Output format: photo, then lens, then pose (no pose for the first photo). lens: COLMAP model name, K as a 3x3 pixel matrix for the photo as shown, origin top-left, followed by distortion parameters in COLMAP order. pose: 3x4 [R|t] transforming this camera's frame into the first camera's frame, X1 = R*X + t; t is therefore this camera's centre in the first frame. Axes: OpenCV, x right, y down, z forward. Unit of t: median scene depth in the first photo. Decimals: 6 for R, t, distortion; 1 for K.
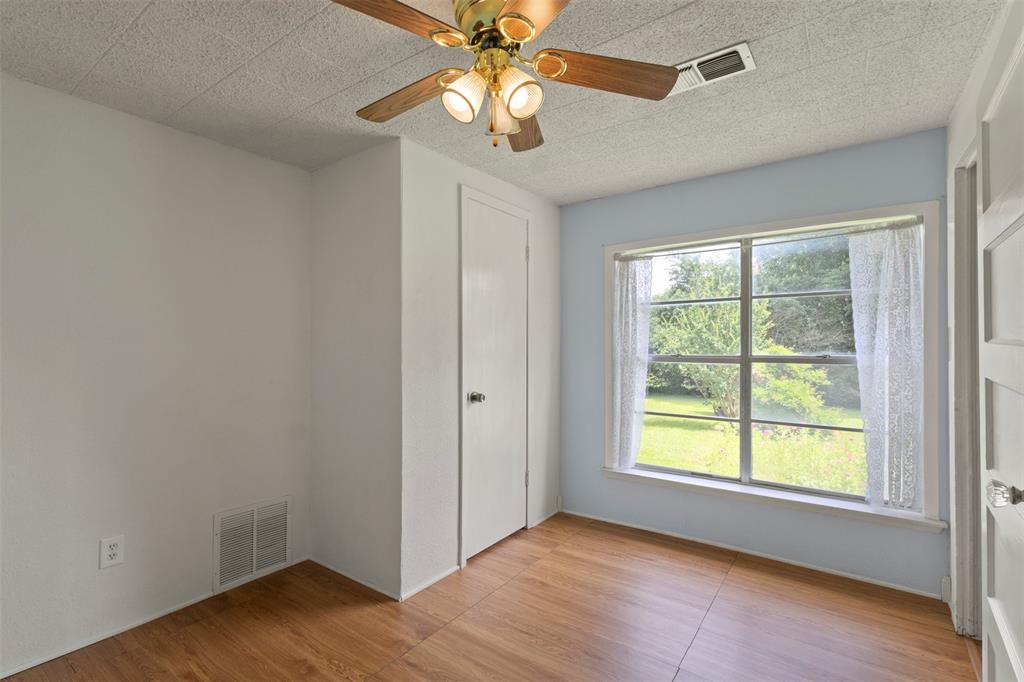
lens RADIAL K [[476.1, 0, 509.0], [0, 476.1, 343.9], [0, 0, 1]] dist [-0.004491, 0.004563]
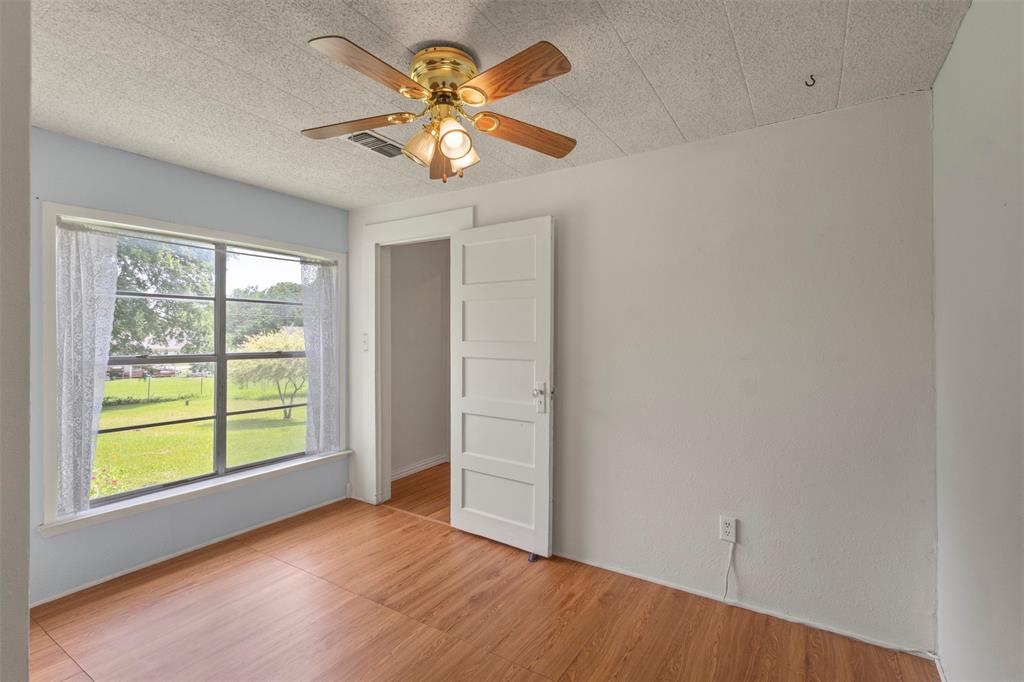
lens RADIAL K [[476.1, 0, 511.9], [0, 476.1, 340.2], [0, 0, 1]] dist [-0.004491, 0.004563]
pose [[-0.075763, 0.002069, 0.997124, -0.603567], [0.004667, 0.999988, -0.001720, -0.000940], [-0.997115, 0.004524, -0.075772, 0.434048]]
